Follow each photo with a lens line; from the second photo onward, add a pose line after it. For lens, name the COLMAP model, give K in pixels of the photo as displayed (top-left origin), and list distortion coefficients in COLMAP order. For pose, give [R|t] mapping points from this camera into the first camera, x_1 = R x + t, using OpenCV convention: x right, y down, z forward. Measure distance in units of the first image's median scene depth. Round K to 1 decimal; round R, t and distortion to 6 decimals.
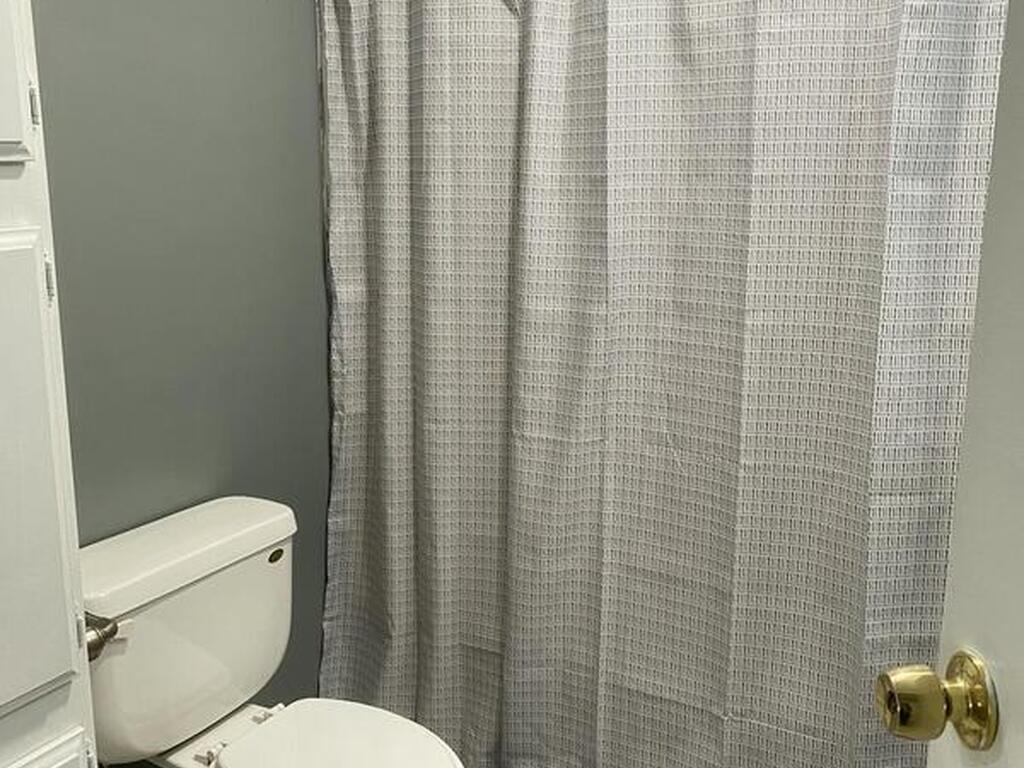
lens RADIAL K [[1025.0, 0, 493.8], [0, 1025.0, 381.6], [0, 0, 1]] dist [0.096524, -0.149296]
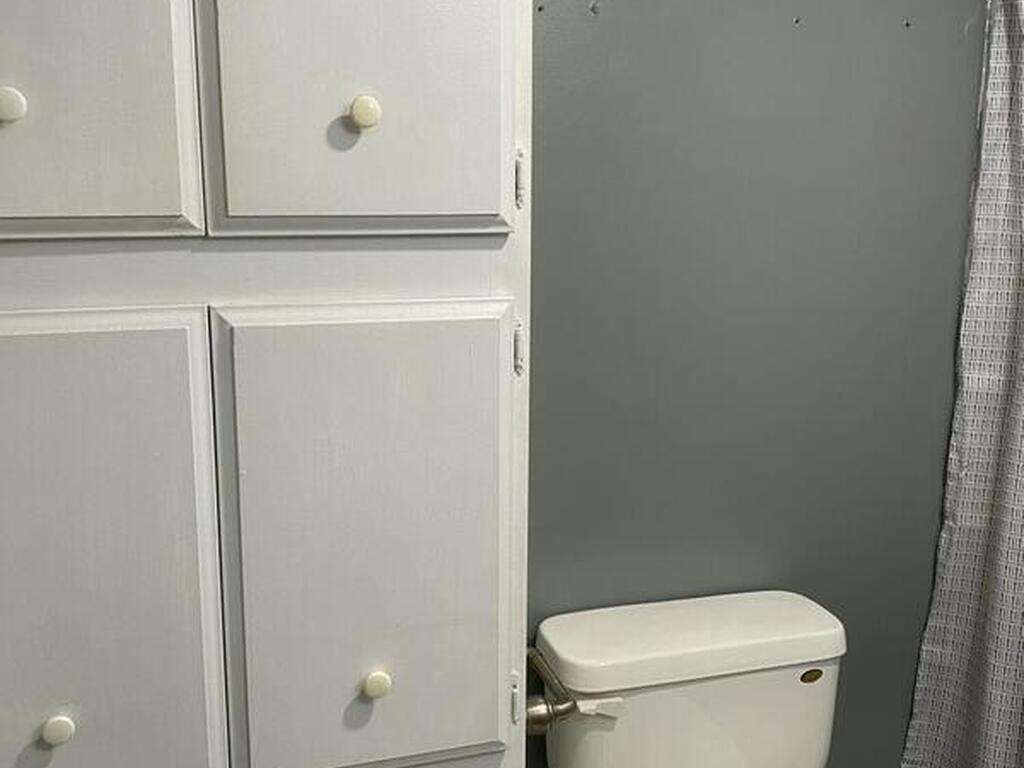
lens RADIAL K [[1025.0, 0, 493.8], [0, 1025.0, 381.6], [0, 0, 1]] dist [0.096524, -0.149296]
pose [[0.749056, 0.127832, -0.650056, 0.116296], [-0.150401, 0.988401, 0.021060, -0.050021], [0.645209, 0.081993, 0.759594, 0.140260]]
